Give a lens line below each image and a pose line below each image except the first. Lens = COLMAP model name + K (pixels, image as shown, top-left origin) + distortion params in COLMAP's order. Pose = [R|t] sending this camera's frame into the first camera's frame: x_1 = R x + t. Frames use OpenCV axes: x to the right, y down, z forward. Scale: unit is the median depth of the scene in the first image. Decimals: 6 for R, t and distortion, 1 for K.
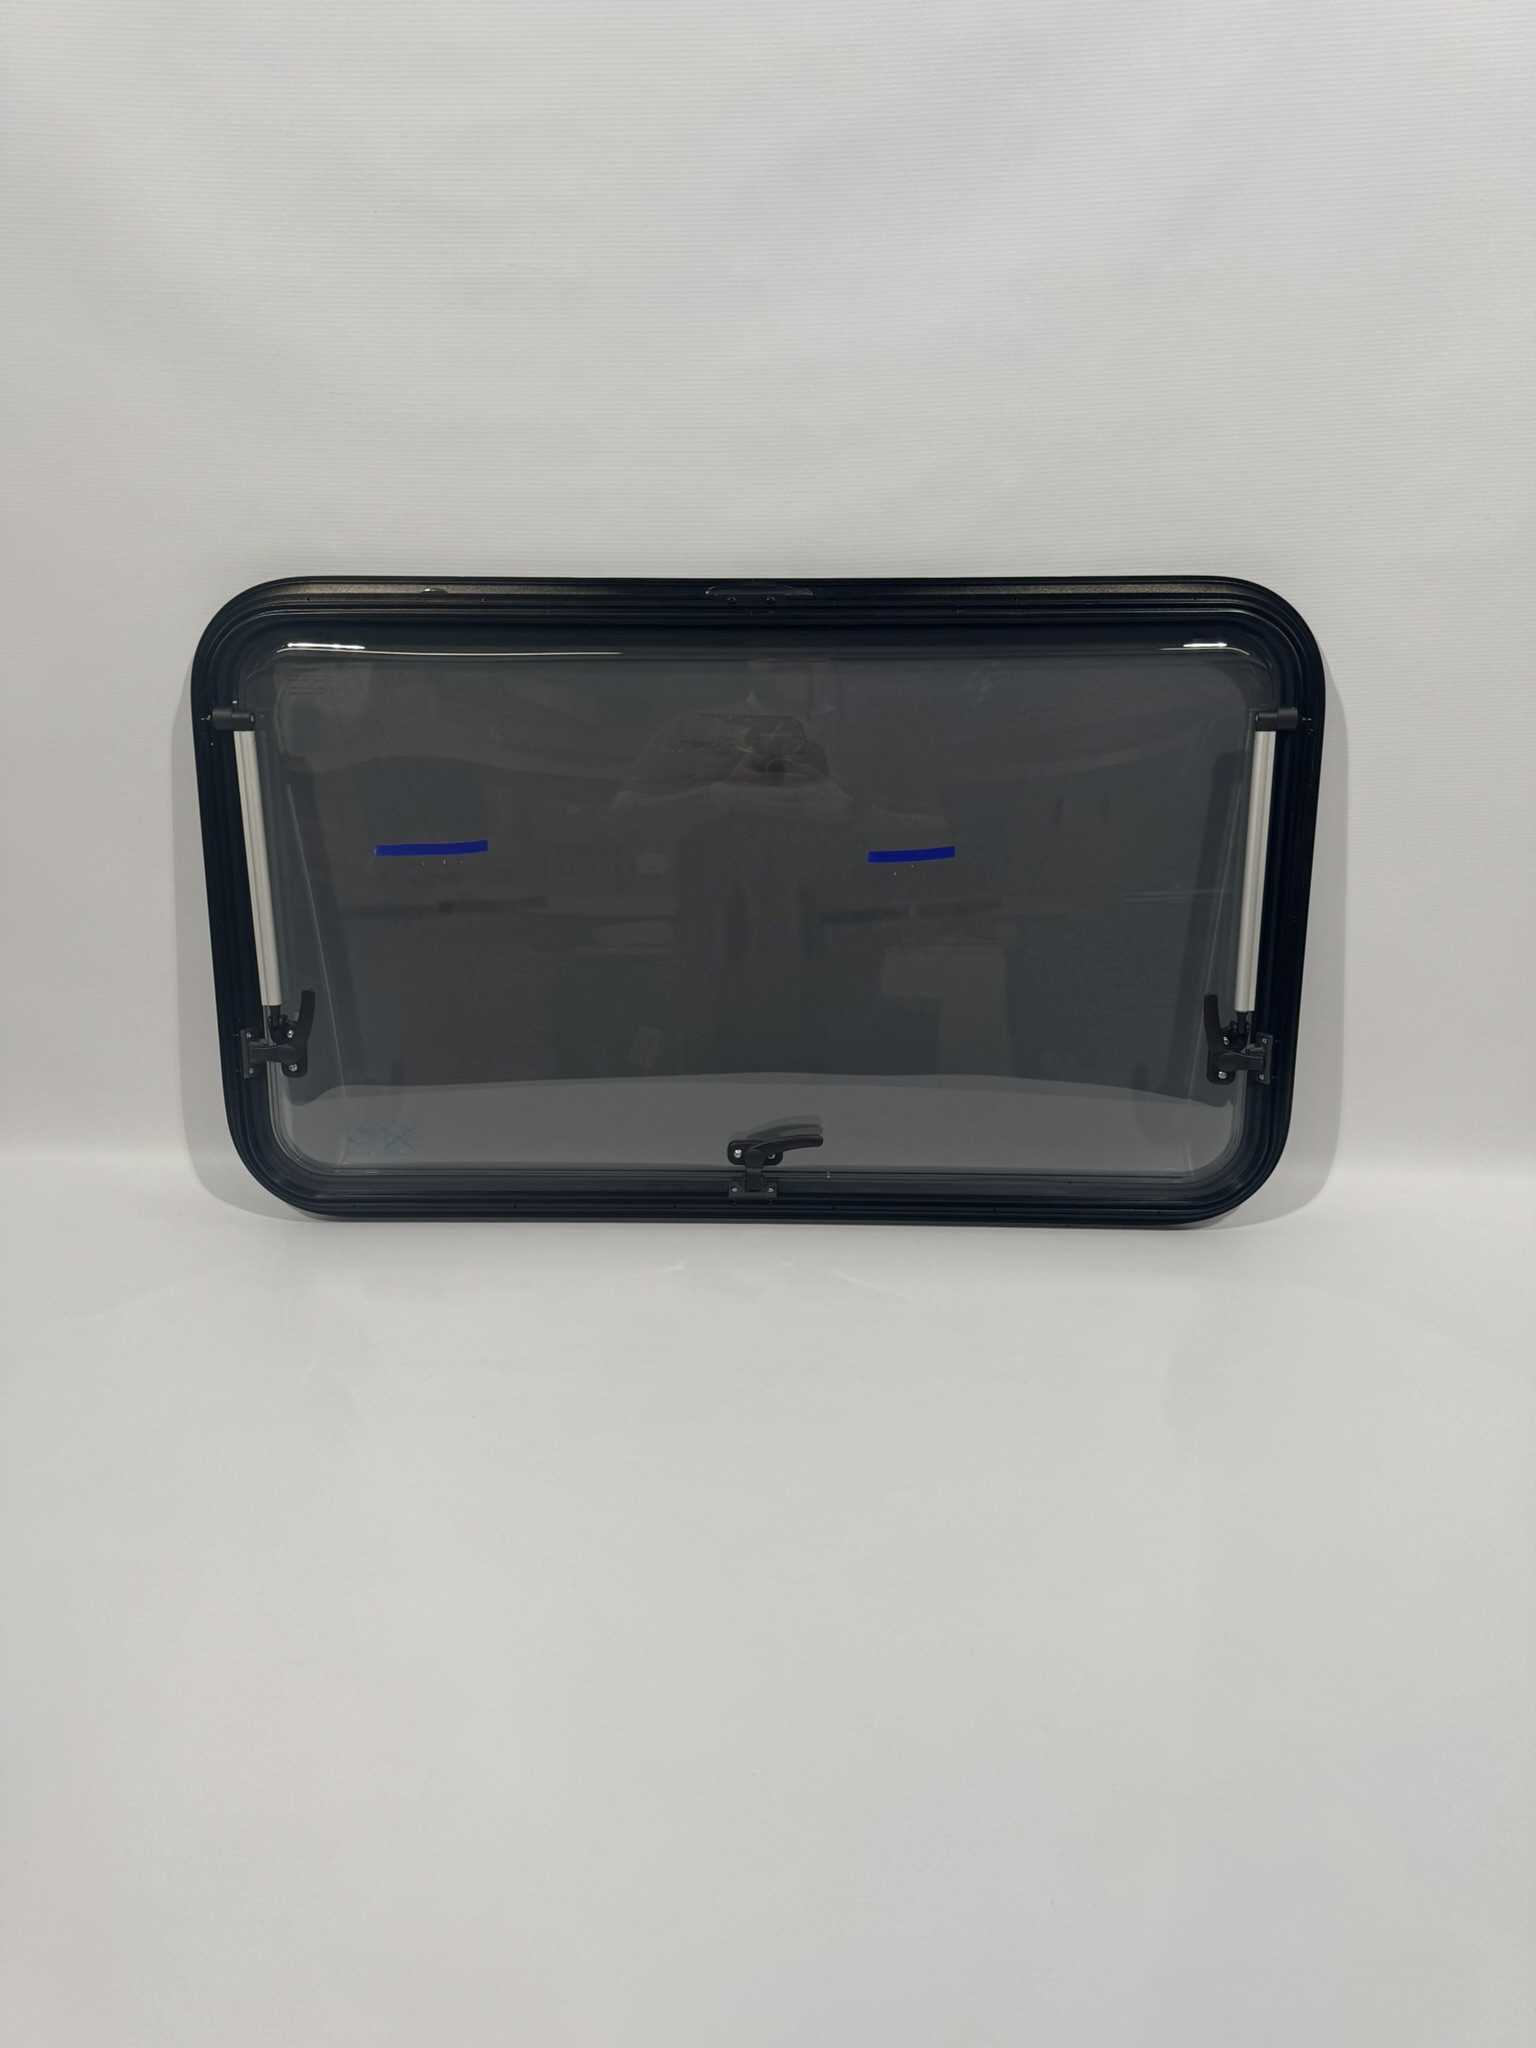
lens RADIAL K [[1421.7, 0, 768.0], [0, 1421.7, 1024.0], [0, 0, 1]] dist [0.039776, 0.000136]
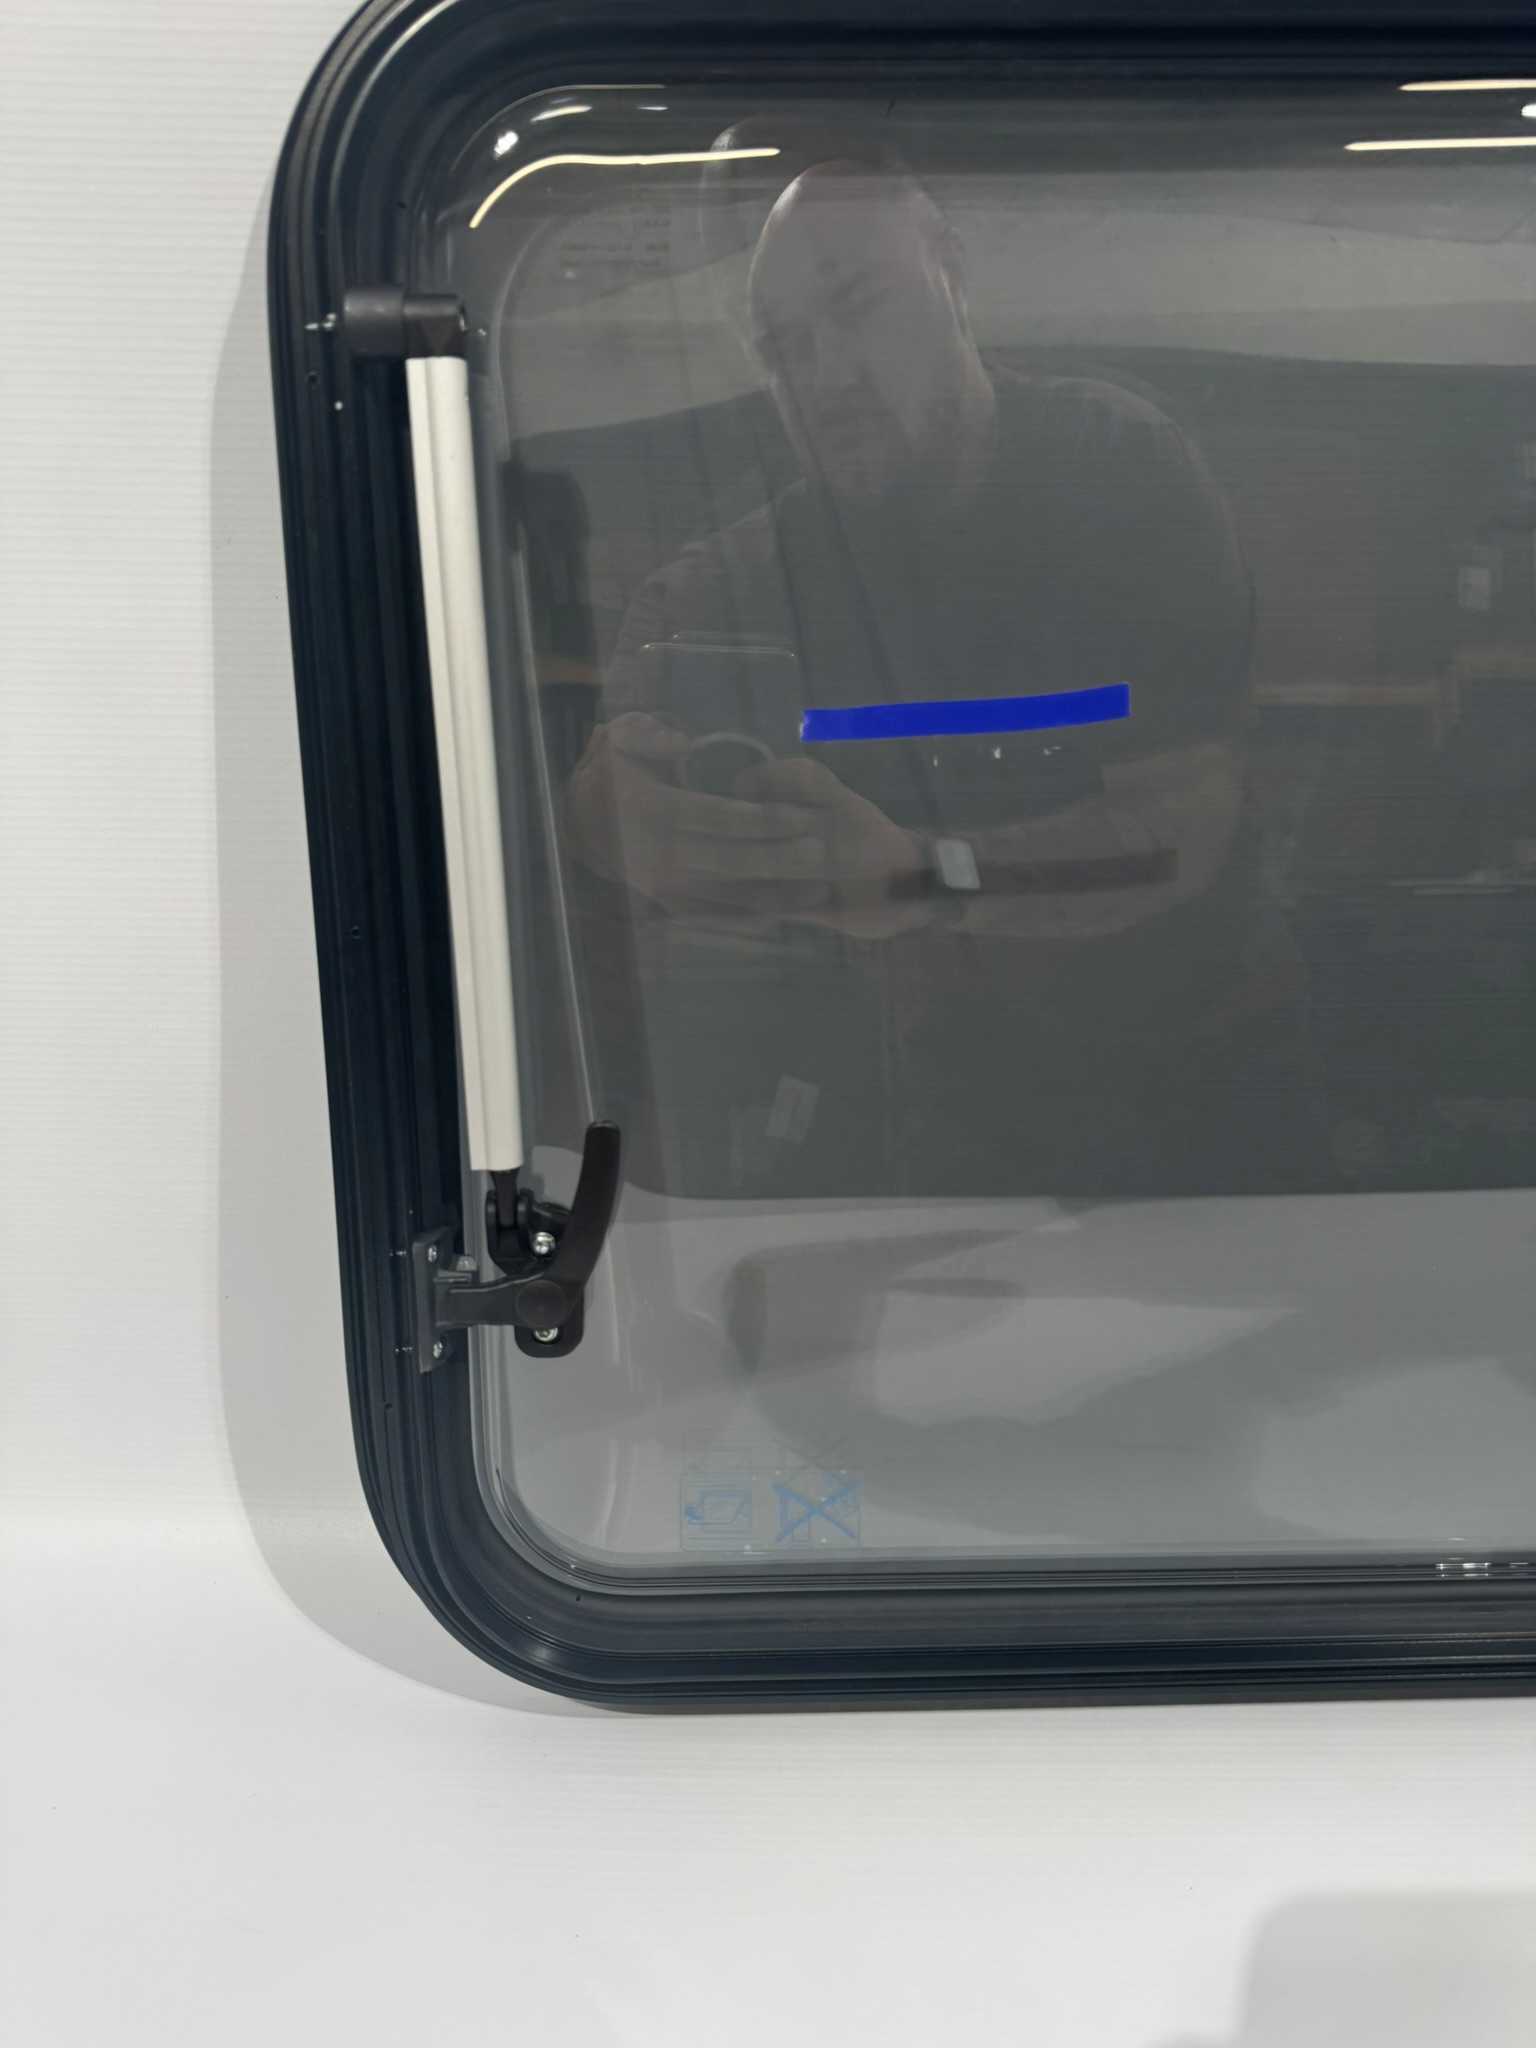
lens RADIAL K [[1421.7, 0, 768.0], [0, 1421.7, 1024.0], [0, 0, 1]] dist [0.039776, 0.000136]
pose [[0.999585, -0.021909, 0.018705, -0.283685], [0.022507, 0.999223, -0.032366, -0.036214], [-0.017981, 0.032774, 0.999301, 0.637084]]
